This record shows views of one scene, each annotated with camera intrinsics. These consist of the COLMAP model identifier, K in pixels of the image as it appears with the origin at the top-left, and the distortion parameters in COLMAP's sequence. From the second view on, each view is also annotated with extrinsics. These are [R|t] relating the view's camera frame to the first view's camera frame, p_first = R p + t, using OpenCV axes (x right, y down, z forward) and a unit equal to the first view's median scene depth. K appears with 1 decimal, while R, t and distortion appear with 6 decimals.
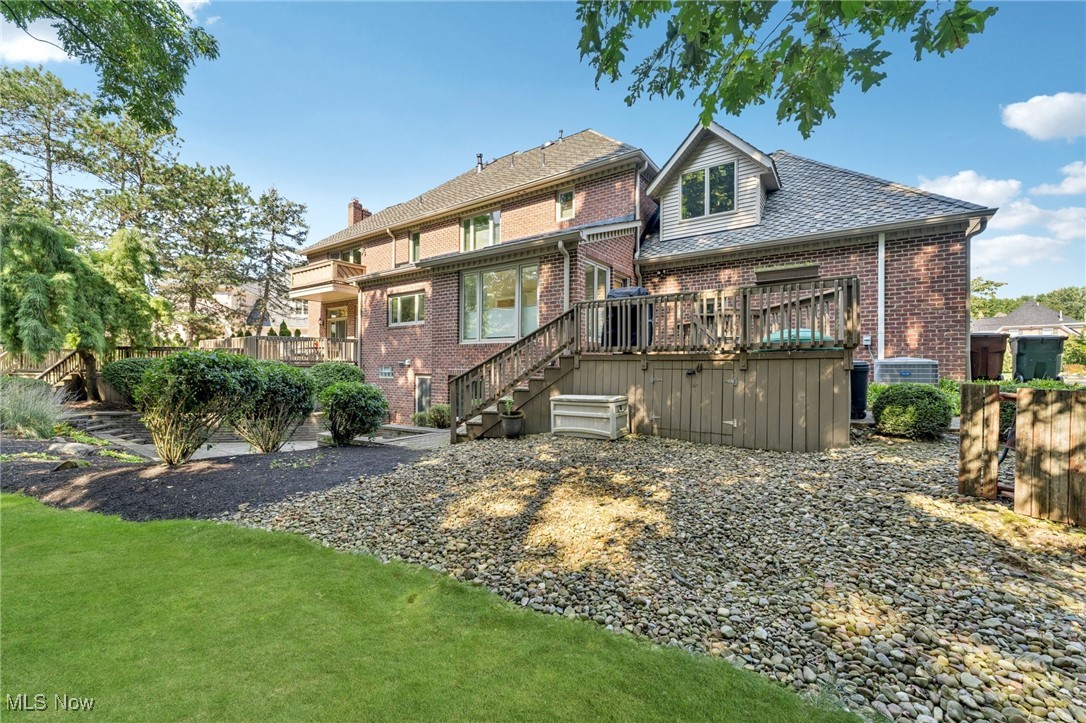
lens RADIAL K [[437.6, 0, 543.0], [0, 437.6, 361.5], [0, 0, 1]] dist [-0.000480, 0.000101]
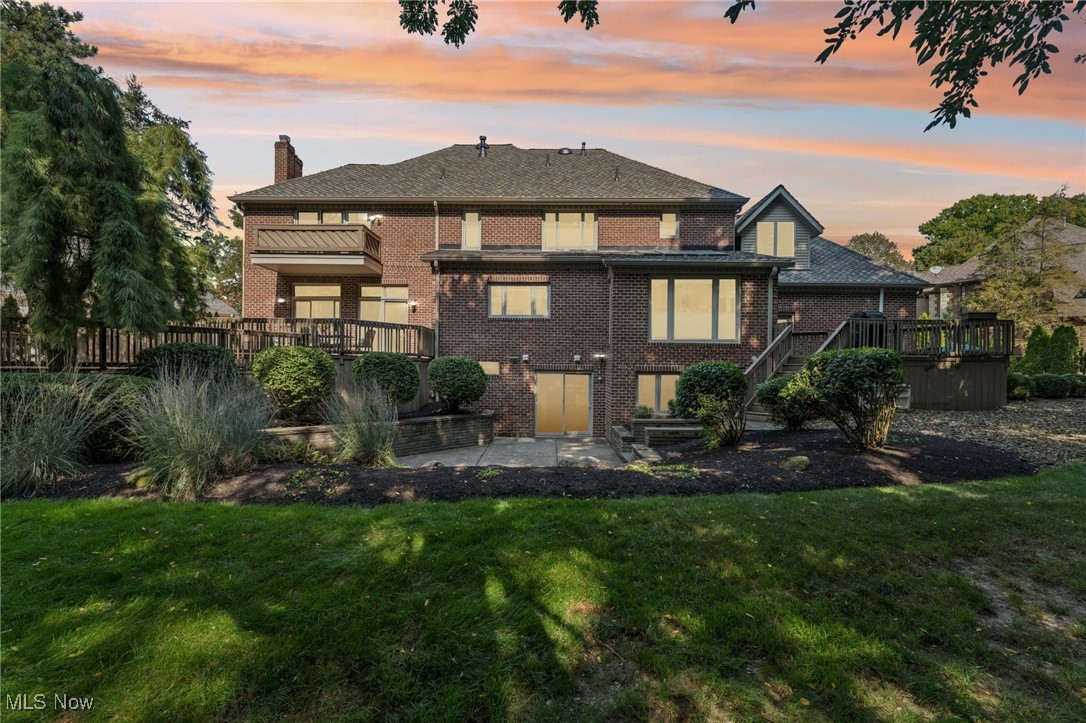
lens RADIAL K [[437.6, 0, 543.0], [0, 437.6, 361.5], [0, 0, 1]] dist [-0.000480, 0.000101]
pose [[0.818788, 0.009059, 0.574024, -0.772701], [-0.011293, 0.999936, 0.000327, 0.006532], [-0.573985, -0.006750, 0.818838, 0.212074]]
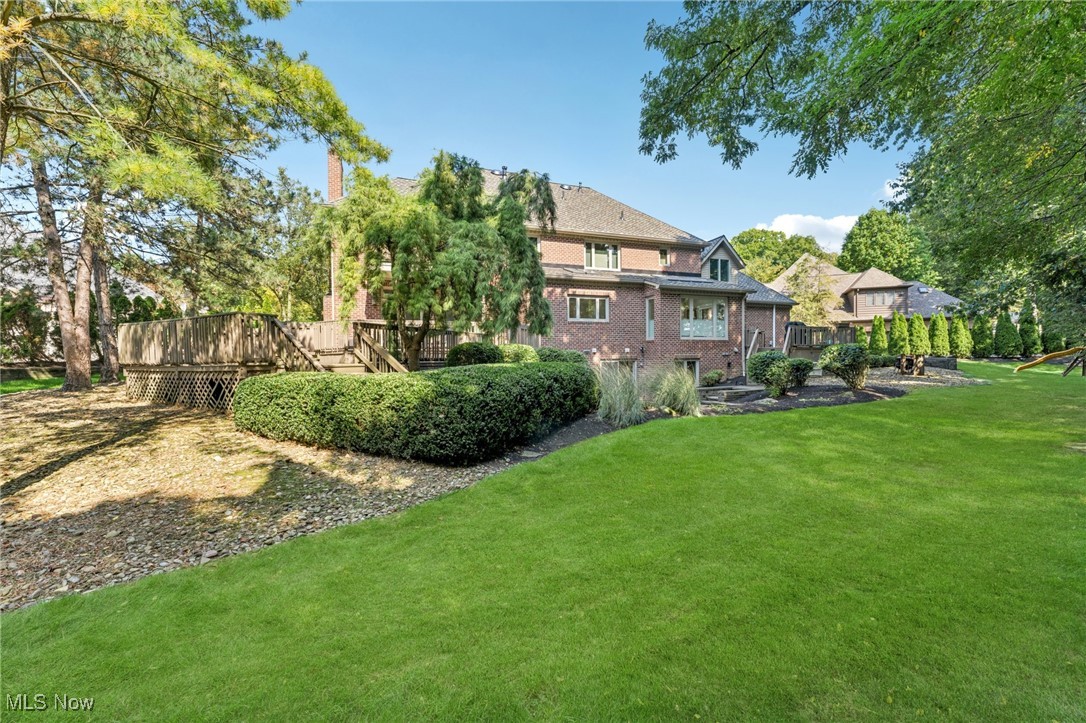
lens RADIAL K [[437.6, 0, 543.0], [0, 437.6, 361.5], [0, 0, 1]] dist [-0.000480, 0.000101]
pose [[0.551414, -0.017048, 0.834057, -1.419058], [0.006479, 0.999849, 0.016153, 0.011912], [-0.834207, -0.003503, 0.551441, 0.407553]]
